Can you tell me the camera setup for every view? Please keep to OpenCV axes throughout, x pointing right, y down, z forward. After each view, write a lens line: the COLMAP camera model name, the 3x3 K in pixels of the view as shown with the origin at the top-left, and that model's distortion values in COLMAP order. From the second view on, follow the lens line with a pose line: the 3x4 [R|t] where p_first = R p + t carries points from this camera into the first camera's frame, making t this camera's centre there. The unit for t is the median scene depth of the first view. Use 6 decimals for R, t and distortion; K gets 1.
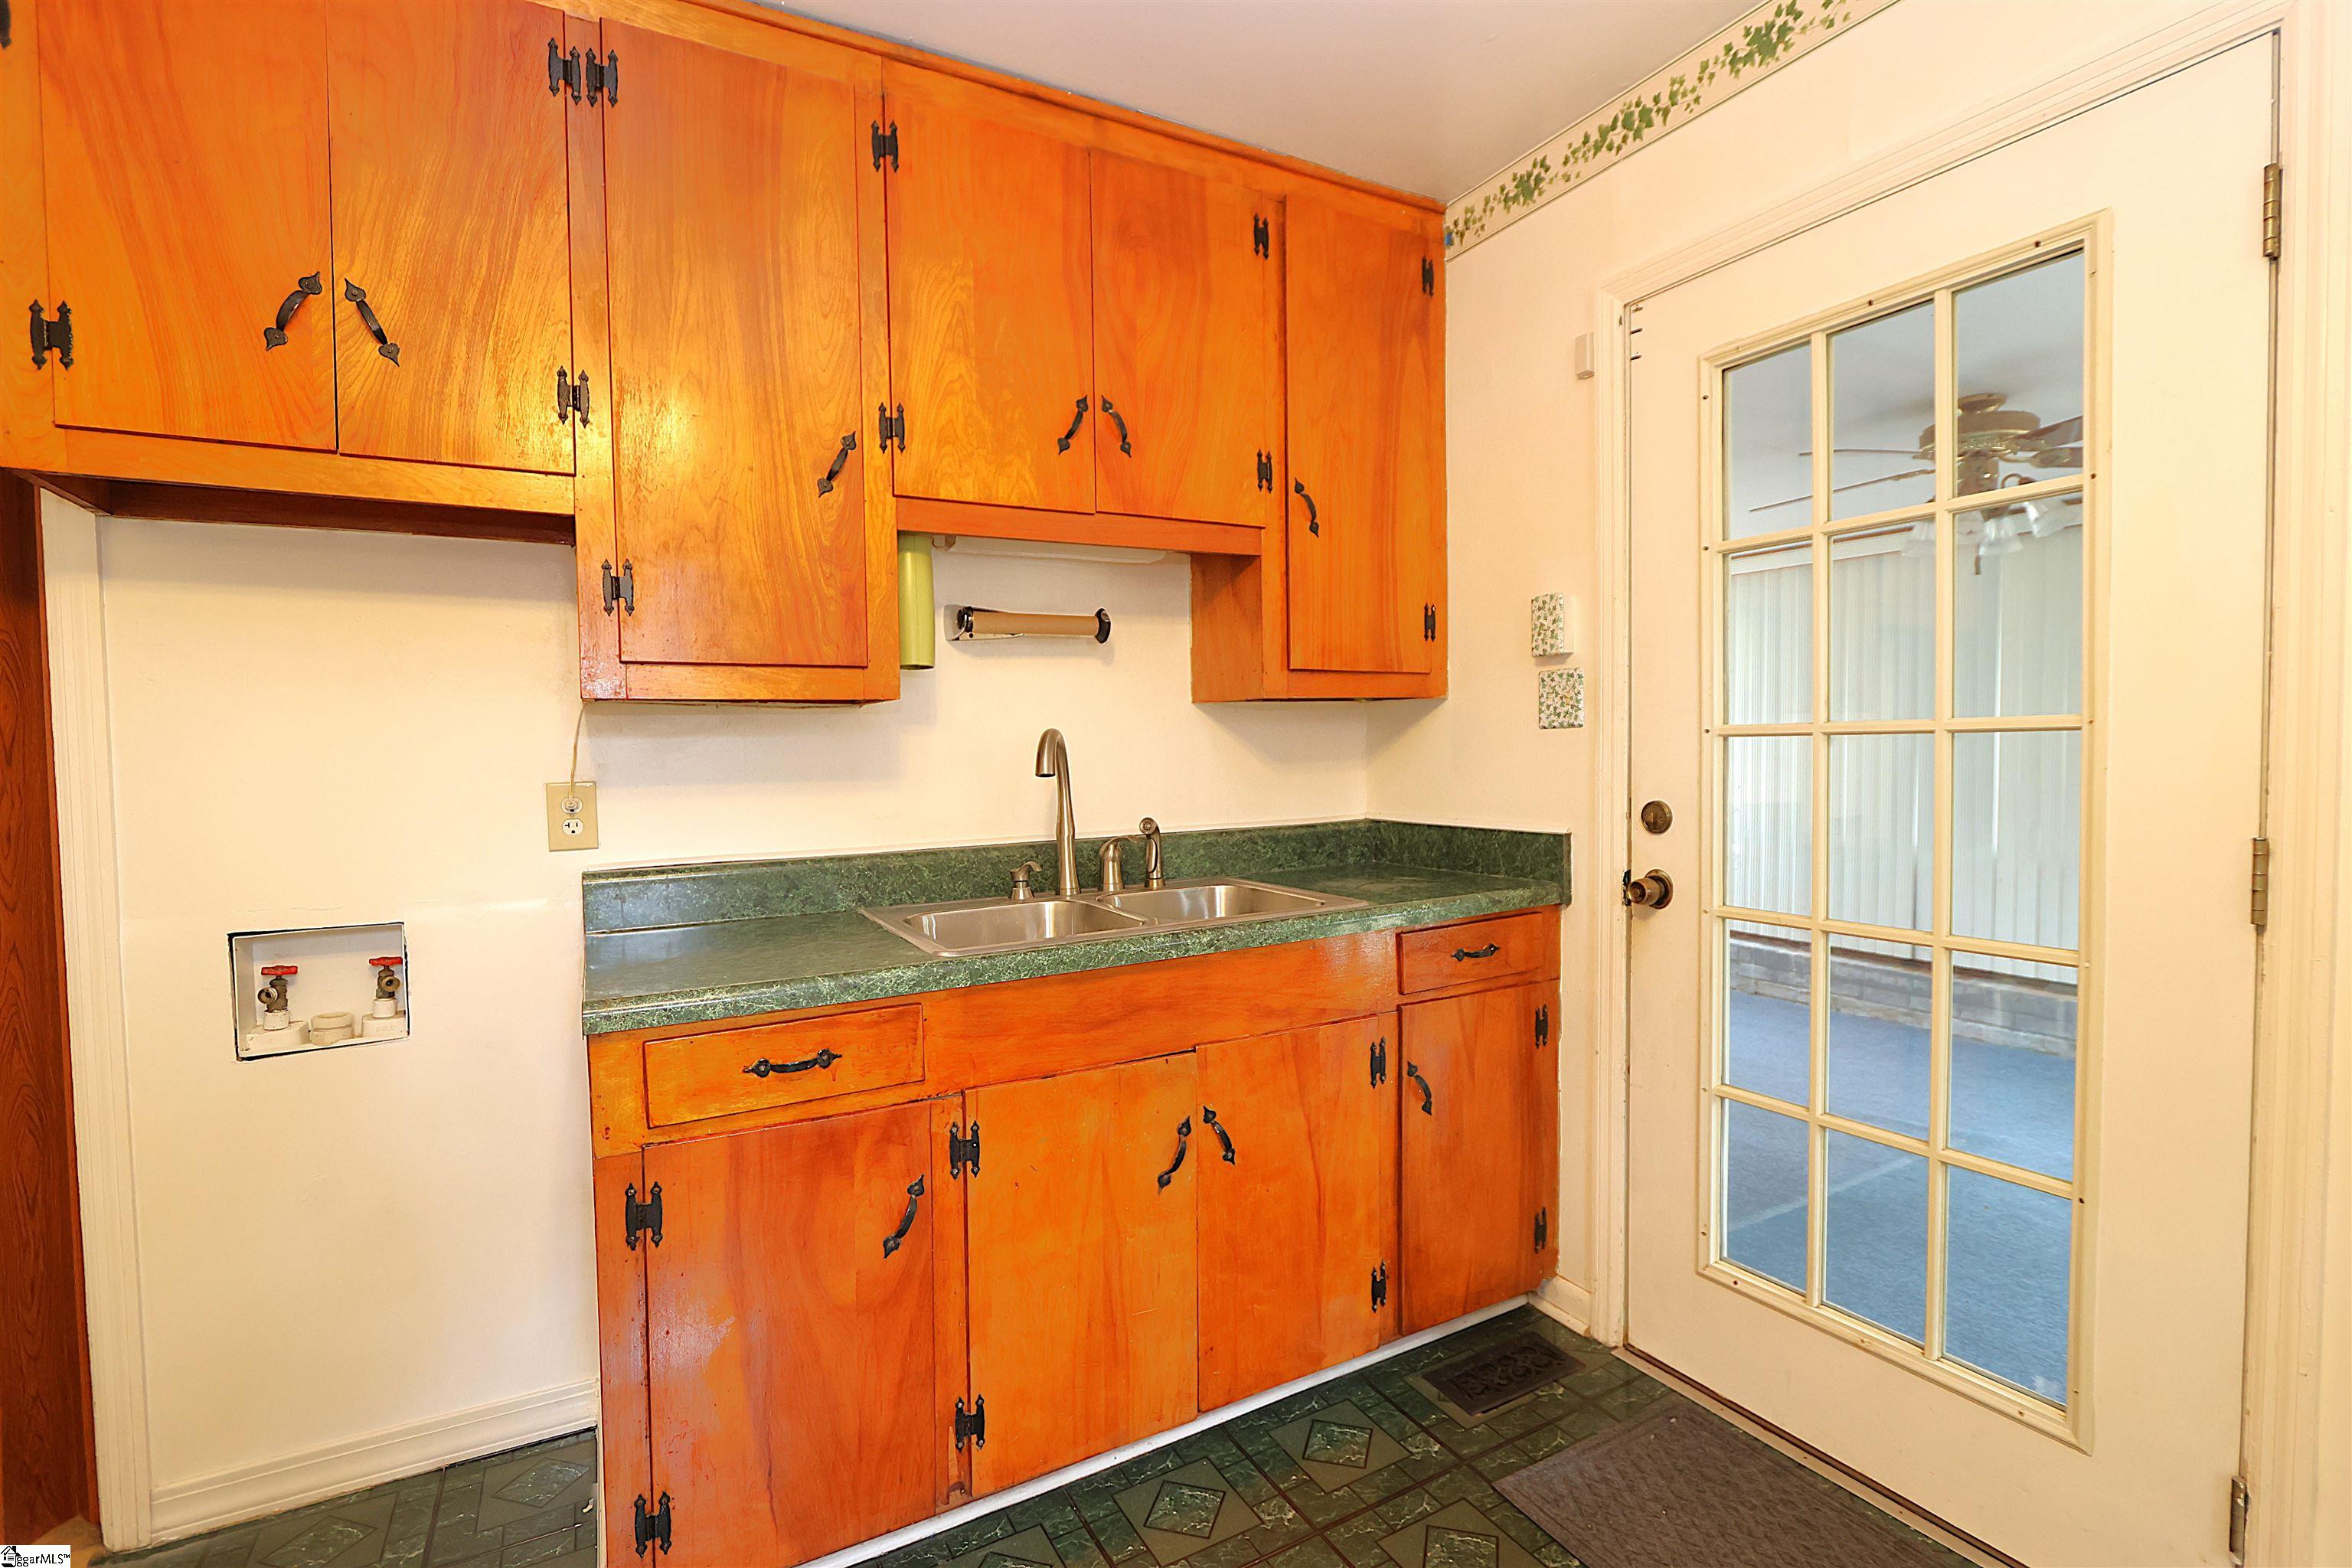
lens RADIAL K [[1087.7, 0, 1196.3], [0, 1087.7, 781.2], [0, 0, 1]] dist [-0.016391, -0.000575]
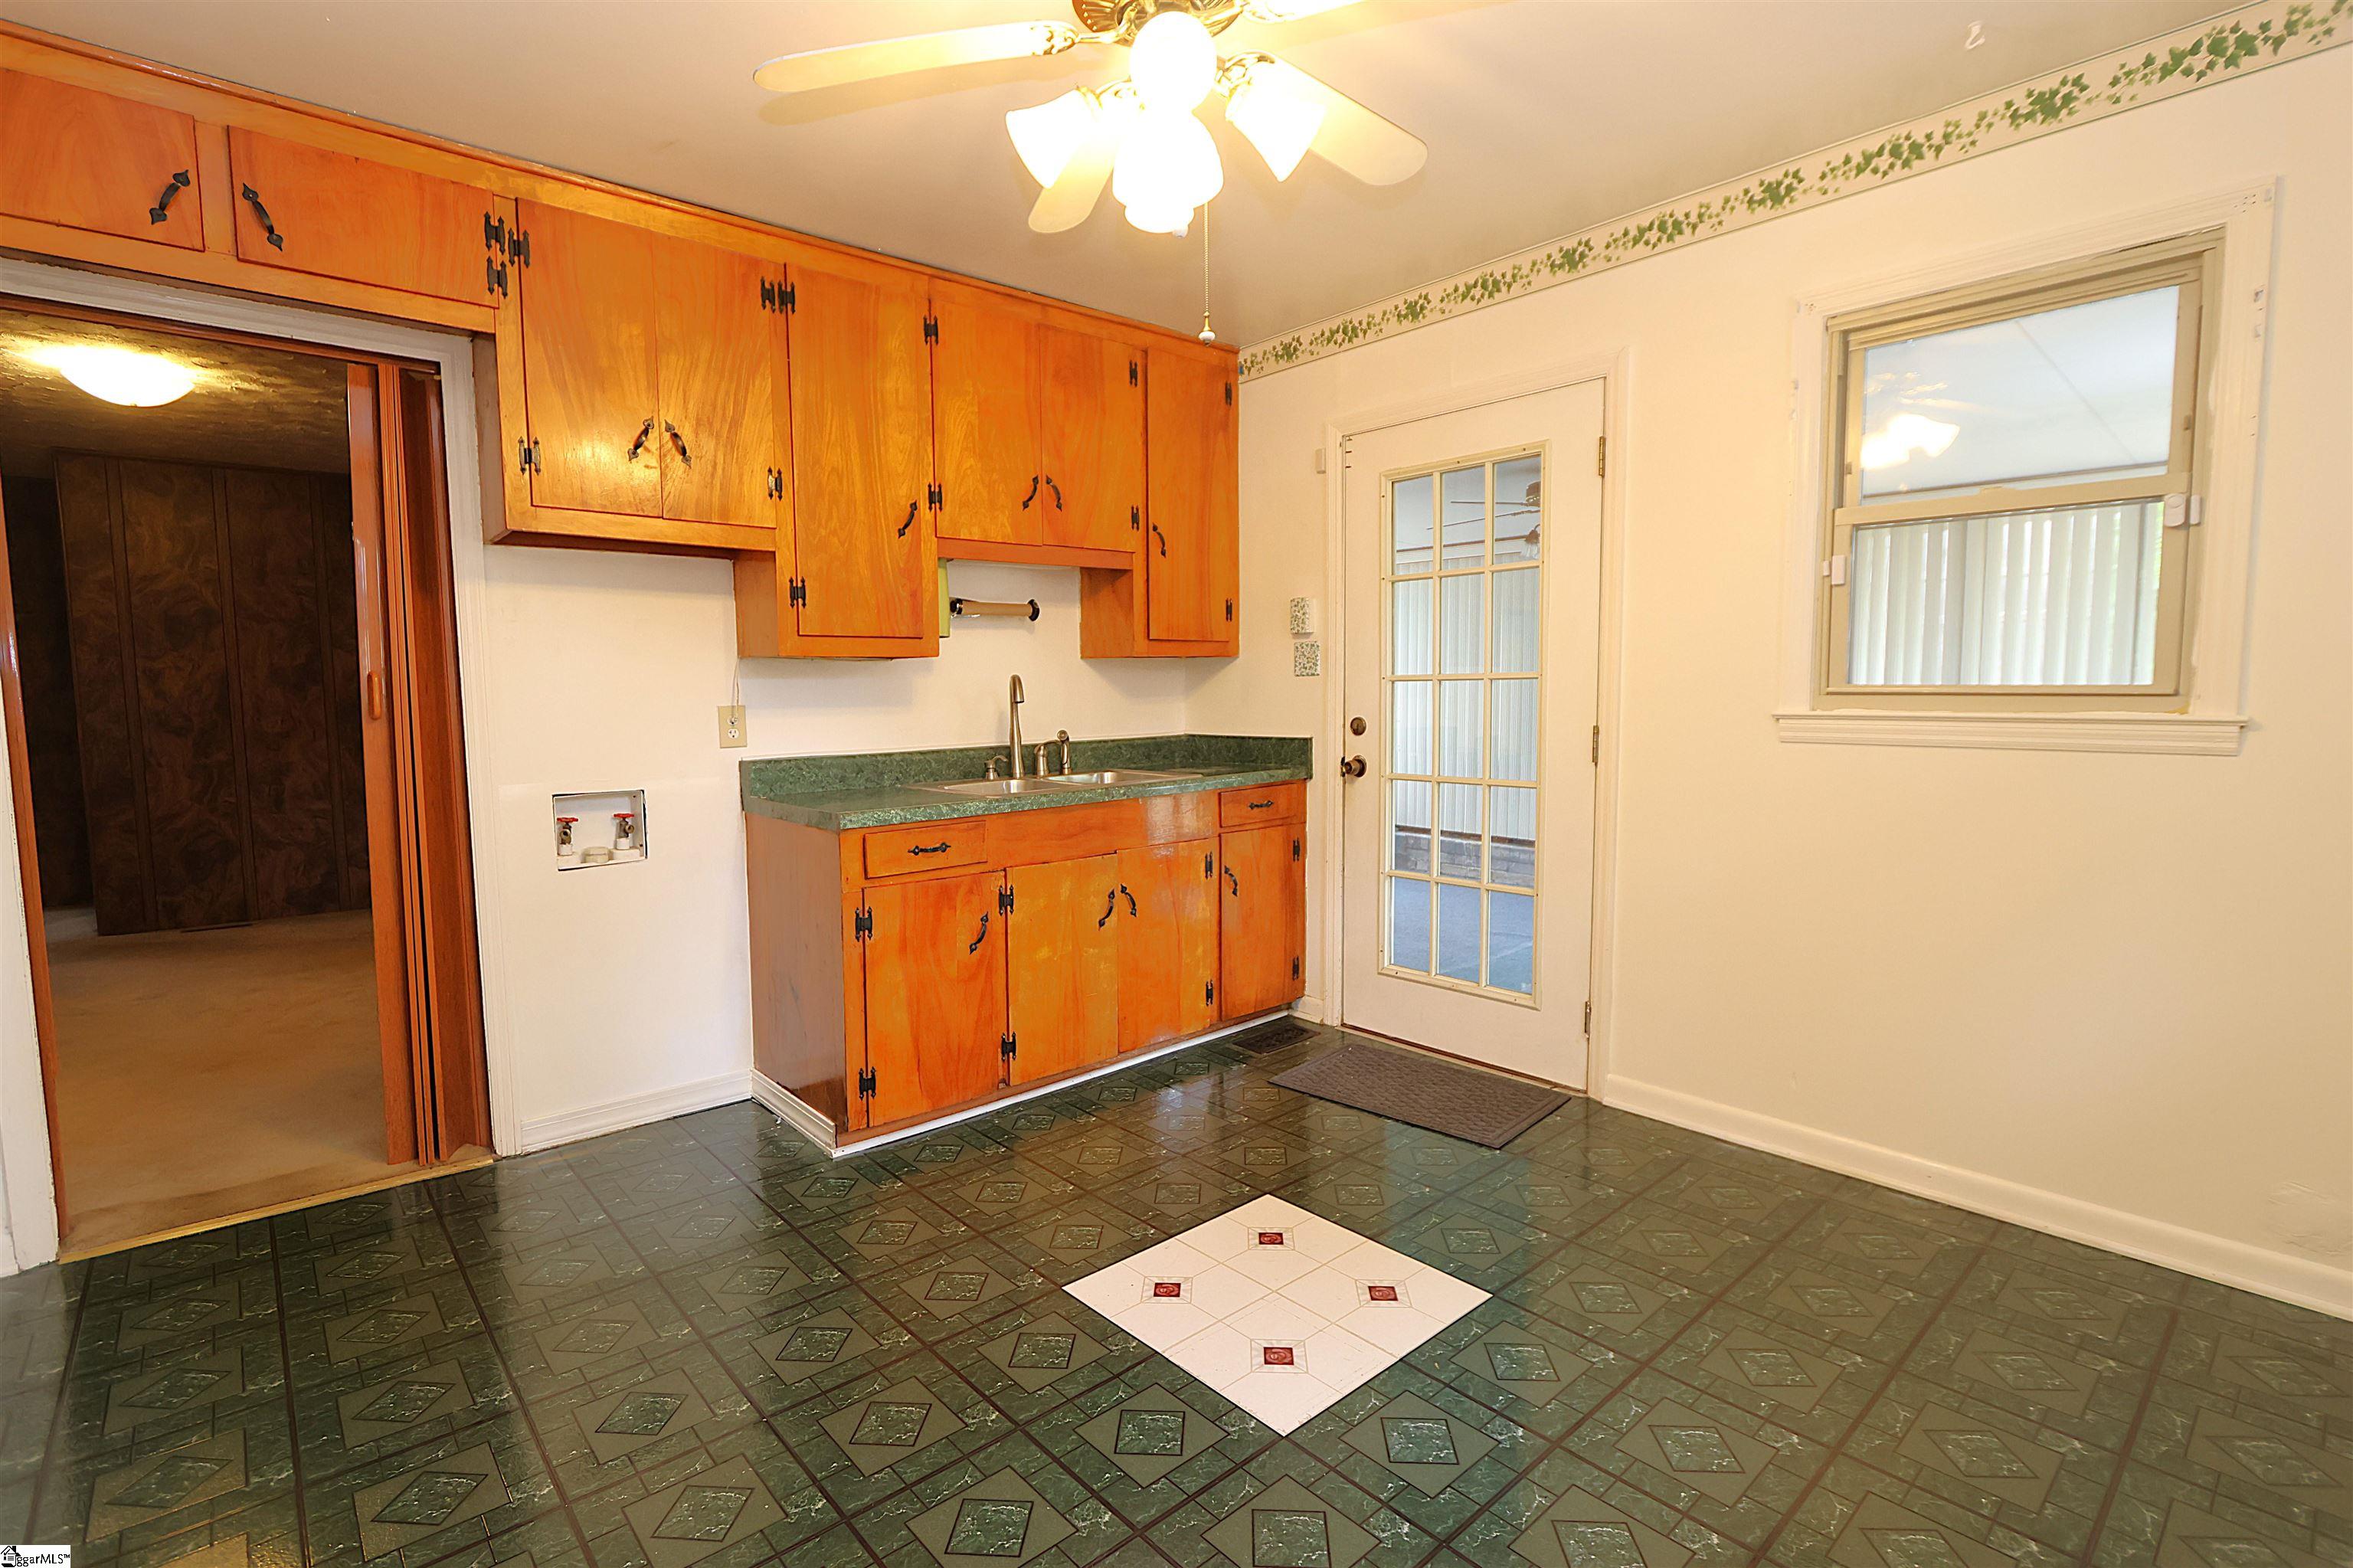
lens RADIAL K [[1088.2, 0, 1196.8], [0, 1088.2, 781.2], [0, 0, 1]] dist [-0.016391, -0.000575]
pose [[0.973675, -0.015040, 0.227442, -0.246604], [0.003834, 0.998760, 0.049629, 0.033161], [-0.227907, -0.047451, 0.972526, -0.694644]]
